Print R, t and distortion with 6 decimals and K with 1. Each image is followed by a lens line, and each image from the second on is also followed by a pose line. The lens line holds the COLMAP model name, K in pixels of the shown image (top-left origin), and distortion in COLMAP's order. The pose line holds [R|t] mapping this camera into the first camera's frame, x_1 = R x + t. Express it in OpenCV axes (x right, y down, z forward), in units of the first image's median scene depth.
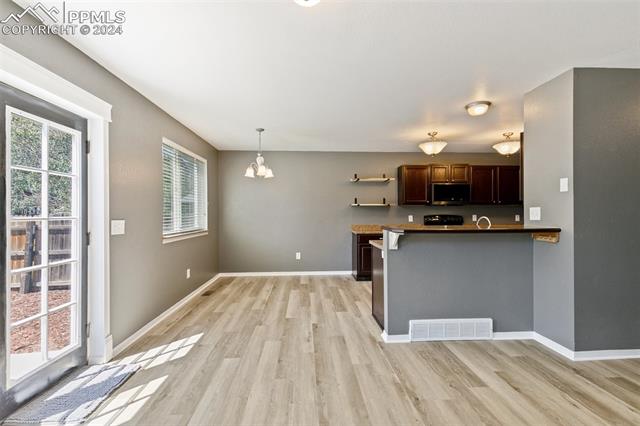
lens RADIAL K [[286.0, 0, 321.5], [0, 286.0, 212.9], [0, 0, 1]] dist [0.004521, -0.000138]
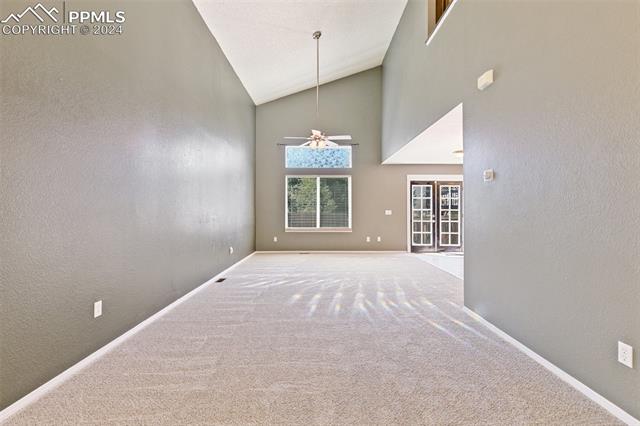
lens RADIAL K [[289.4, 0, 320.0], [0, 289.4, 213.0], [0, 0, 1]] dist [-0.000969, 0.000109]
pose [[-0.059125, 0.011123, -0.998189, 1.499618], [-0.002435, 0.999933, 0.011287, 0.011177], [0.998248, 0.003098, -0.059094, -0.275607]]
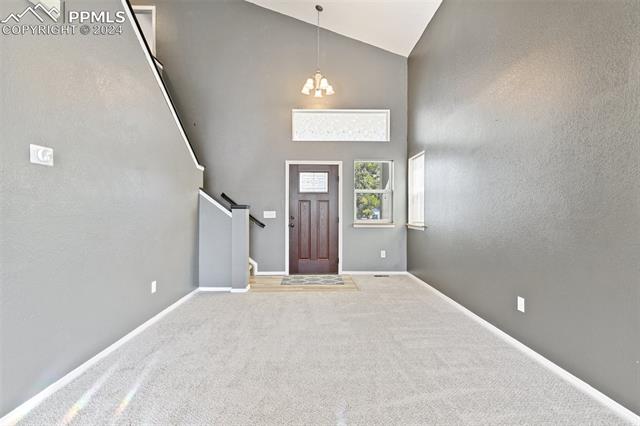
lens RADIAL K [[289.4, 0, 320.0], [0, 289.4, 213.0], [0, 0, 1]] dist [-0.000969, 0.000109]
pose [[0.030042, 0.000788, 0.999548, 0.386740], [0.001503, 0.999999, -0.000834, 0.016707], [-0.999548, 0.001528, 0.030041, -0.340136]]
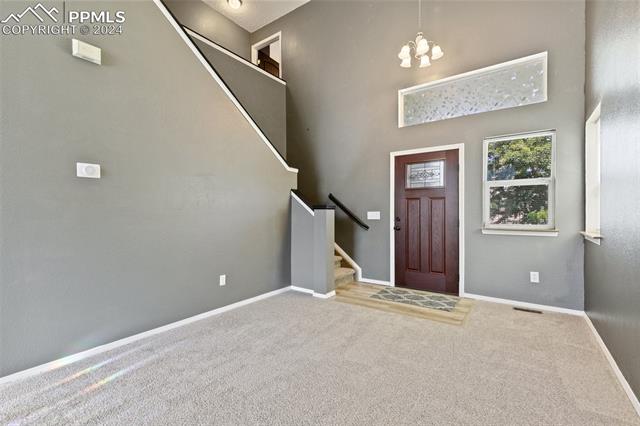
lens RADIAL K [[285.2, 0, 320.0], [0, 285.2, 213.0], [0, 0, 1]] dist [0.000909, -0.000235]
pose [[0.626909, 0.001524, 0.779091, 0.649430], [0.001358, 0.999994, -0.003048, 0.015714], [-0.779091, 0.002969, 0.626903, -0.614911]]
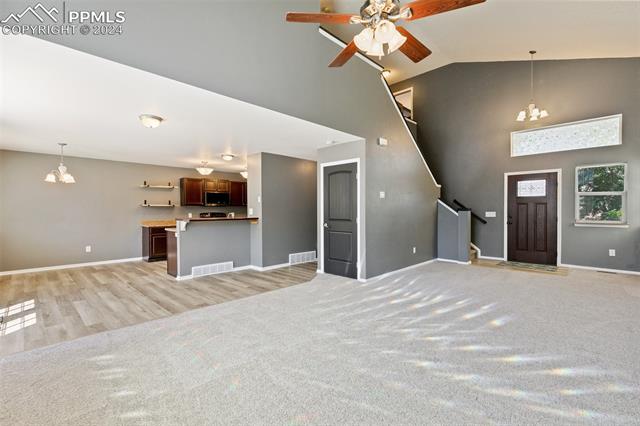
lens RADIAL K [[286.0, 0, 321.5], [0, 286.0, 212.9], [0, 0, 1]] dist [0.004521, -0.000138]
pose [[0.735788, -0.005870, 0.677187, -0.228339], [0.002573, 0.999979, 0.005872, 0.001031], [-0.677207, -0.002578, 0.735788, -0.648538]]
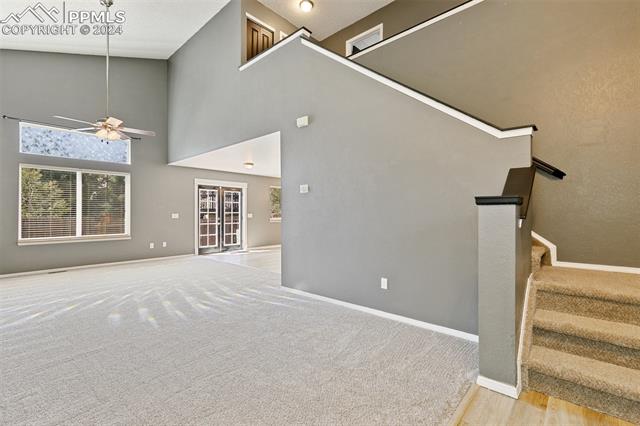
lens RADIAL K [[292.4, 0, 320.7], [0, 292.4, 211.4], [0, 0, 1]] dist [0.015169, -0.000369]
pose [[0.699869, -0.005403, -0.714251, 1.537269], [0.000661, 0.999976, -0.006917, 0.013447], [0.714271, 0.004369, 0.699856, -0.573333]]
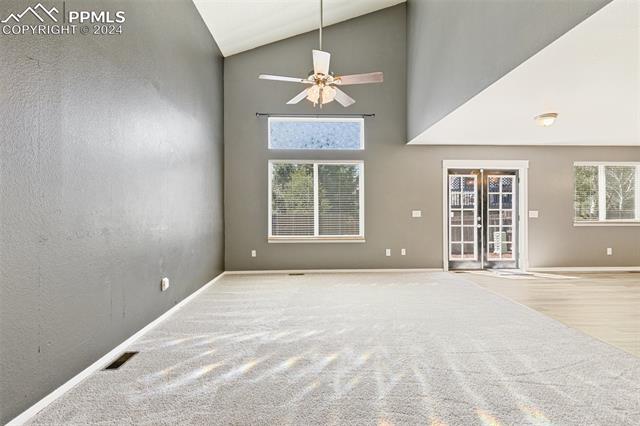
lens RADIAL K [[286.0, 0, 321.5], [0, 286.0, 212.9], [0, 0, 1]] dist [0.004521, -0.000138]
pose [[-0.016334, 0.007430, -0.999839, 0.907348], [0.000967, 0.999972, 0.007416, 0.013889], [0.999866, -0.000846, -0.016340, -0.353623]]
